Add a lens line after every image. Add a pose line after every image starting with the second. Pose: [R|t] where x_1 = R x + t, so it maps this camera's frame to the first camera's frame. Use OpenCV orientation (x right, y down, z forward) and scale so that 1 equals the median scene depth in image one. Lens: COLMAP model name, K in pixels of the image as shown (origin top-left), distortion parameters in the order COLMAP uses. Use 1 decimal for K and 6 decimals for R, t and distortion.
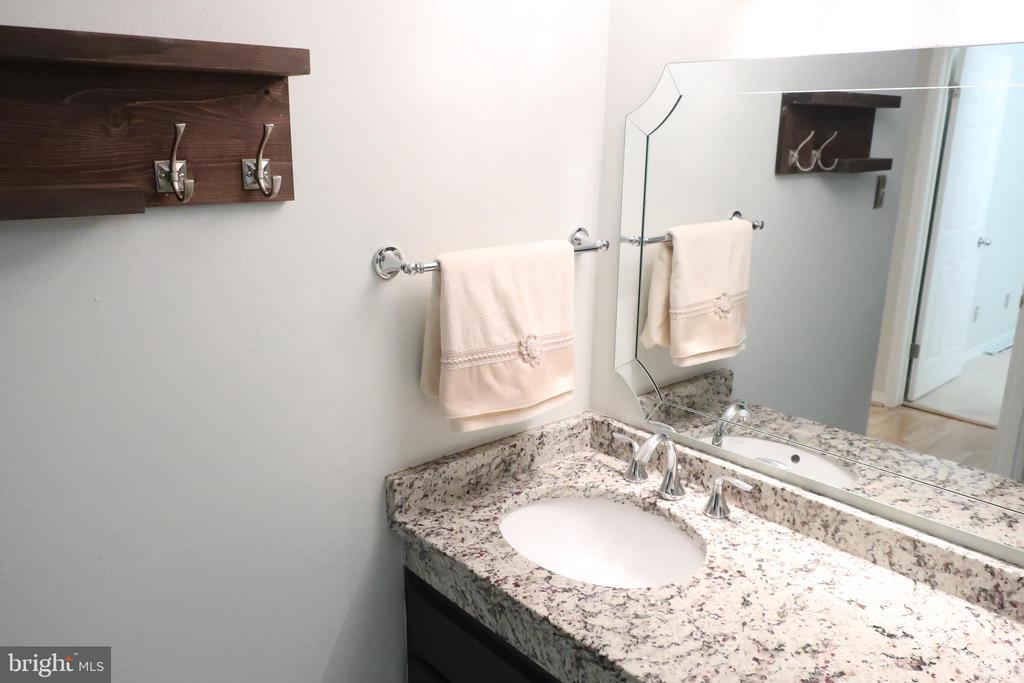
lens RADIAL K [[808.4, 0, 513.1], [0, 808.4, 339.9], [0, 0, 1]] dist [-0.005939, -0.003562]
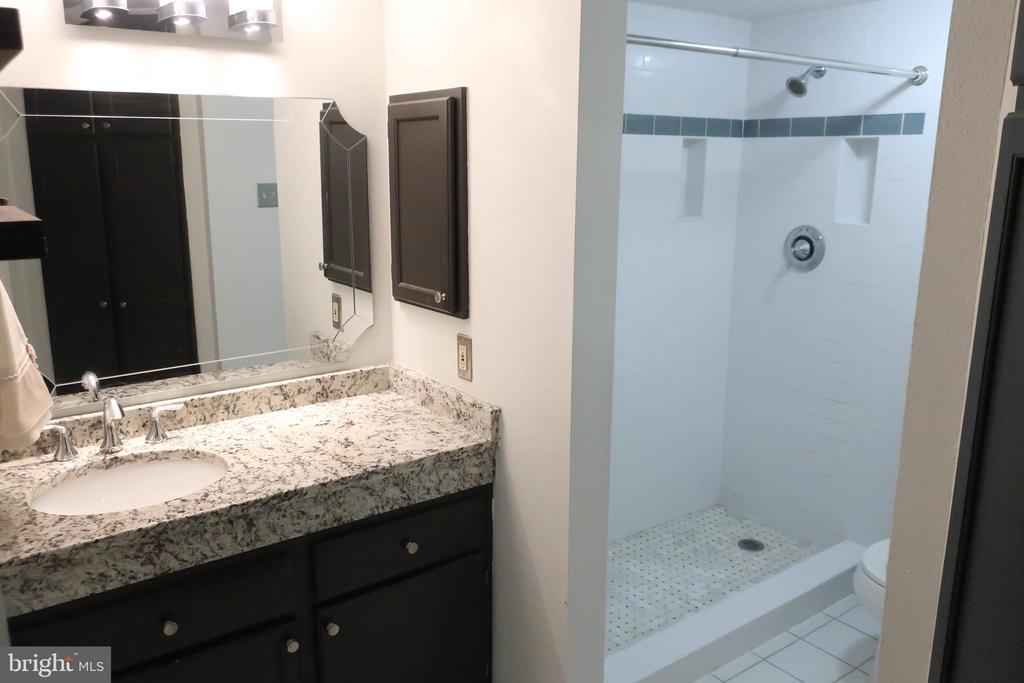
lens RADIAL K [[808.4, 0, 513.9], [0, 808.4, 342.0], [0, 0, 1]] dist [-0.005939, -0.003562]
pose [[0.067930, -0.234957, 0.969629, -1.030158], [0.258277, 0.942885, 0.210383, -0.064771], [-0.963680, 0.236141, 0.124734, 0.279910]]
